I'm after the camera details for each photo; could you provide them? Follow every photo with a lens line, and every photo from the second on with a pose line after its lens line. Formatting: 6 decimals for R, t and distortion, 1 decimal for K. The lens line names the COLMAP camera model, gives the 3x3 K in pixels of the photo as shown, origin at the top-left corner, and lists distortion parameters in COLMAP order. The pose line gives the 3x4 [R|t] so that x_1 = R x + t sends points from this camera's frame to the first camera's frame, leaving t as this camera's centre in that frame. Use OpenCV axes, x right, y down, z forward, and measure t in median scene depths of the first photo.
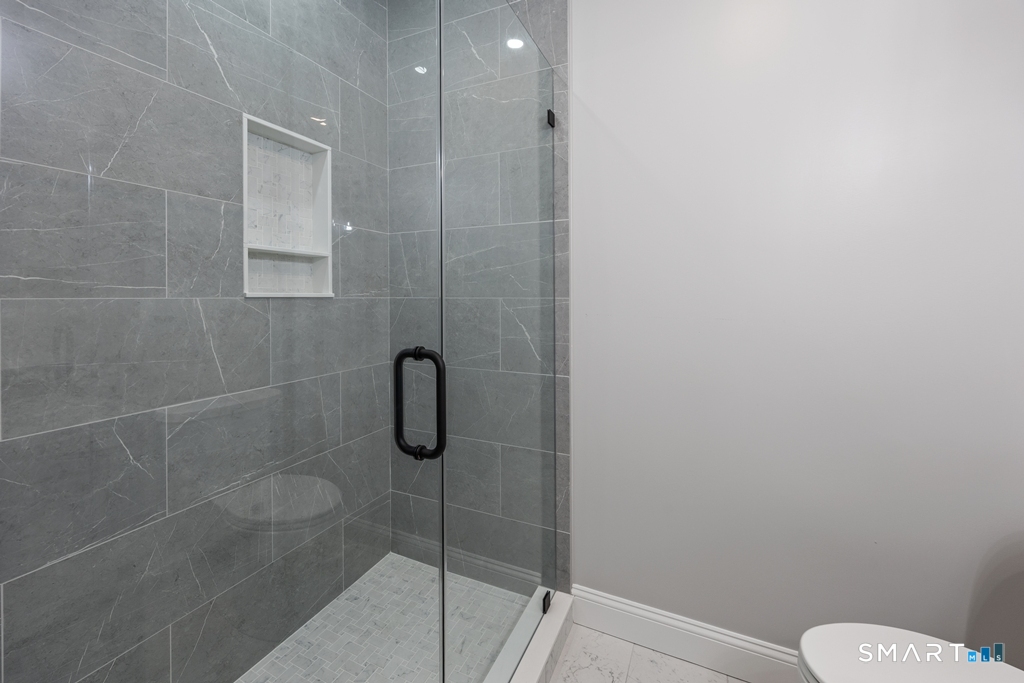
lens RADIAL K [[410.3, 0, 514.2], [0, 410.3, 302.6], [0, 0, 1]] dist [-0.004177, 0.000172]
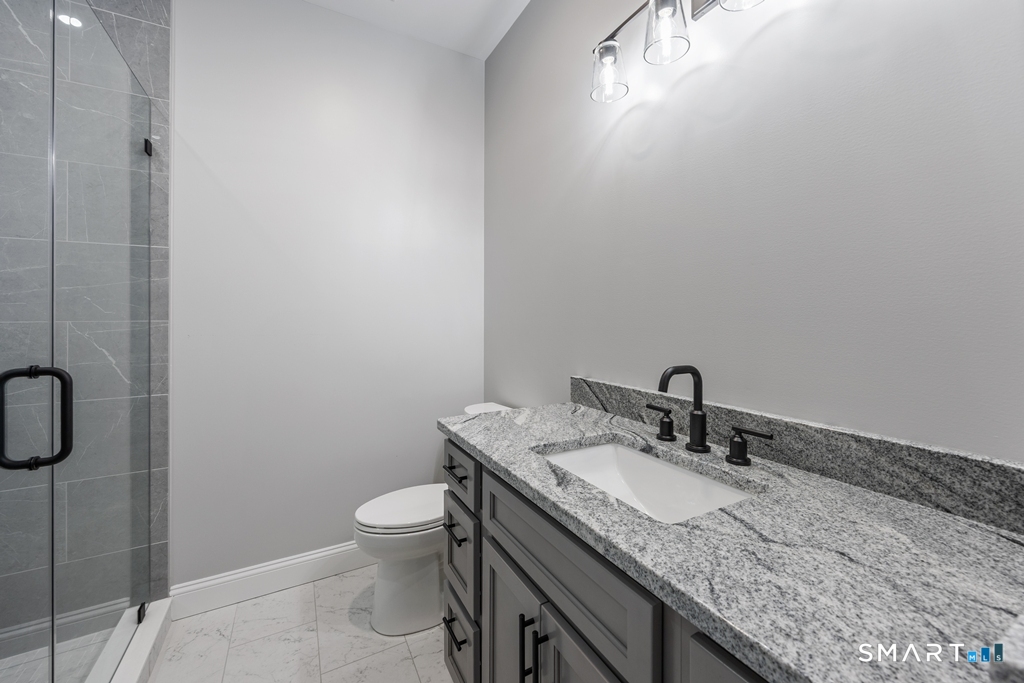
lens RADIAL K [[410.3, 0, 514.2], [0, 410.3, 302.6], [0, 0, 1]] dist [-0.004177, 0.000172]
pose [[0.599167, 0.028773, 0.800107, -0.182198], [0.015320, 0.998759, -0.047390, 0.005772], [-0.800478, 0.040653, 0.597982, -0.364526]]
